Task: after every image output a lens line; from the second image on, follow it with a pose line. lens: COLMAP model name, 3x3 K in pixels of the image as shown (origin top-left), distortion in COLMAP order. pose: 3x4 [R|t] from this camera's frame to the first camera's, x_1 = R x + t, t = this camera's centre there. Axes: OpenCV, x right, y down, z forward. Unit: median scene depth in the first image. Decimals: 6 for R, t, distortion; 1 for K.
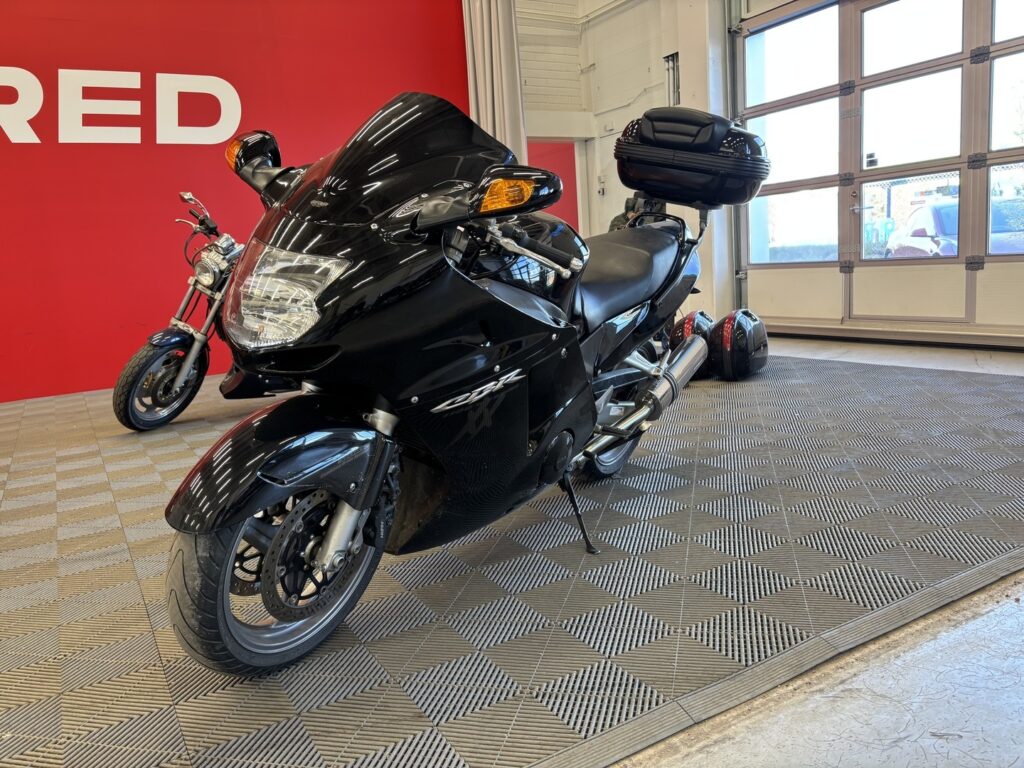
lens RADIAL K [[771.1, 0, 512.0], [0, 771.1, 384.0], [0, 0, 1]] dist [0.054341, -0.077016]
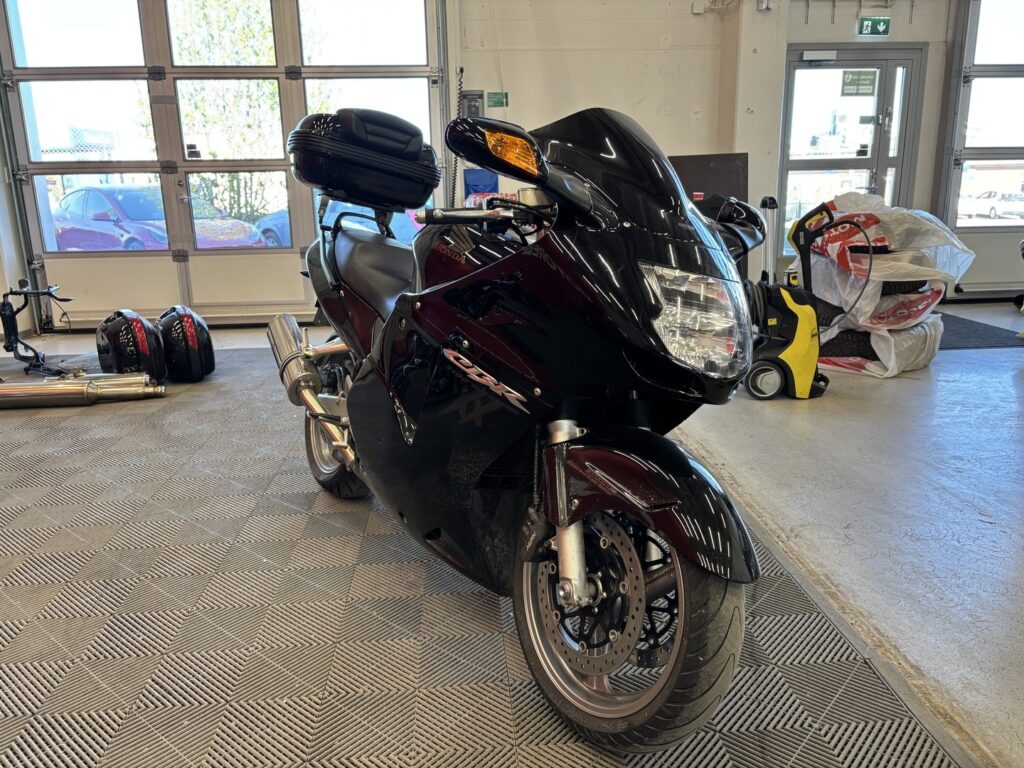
lens RADIAL K [[780.8, 0, 512.0], [0, 780.8, 384.0], [0, 0, 1]] dist [0.001872, 0.001002]
pose [[0.437211, -0.156613, 0.885618, -0.306929], [0.132942, 0.985158, 0.108585, -0.042200], [-0.889479, 0.070261, 0.451542, 0.185604]]
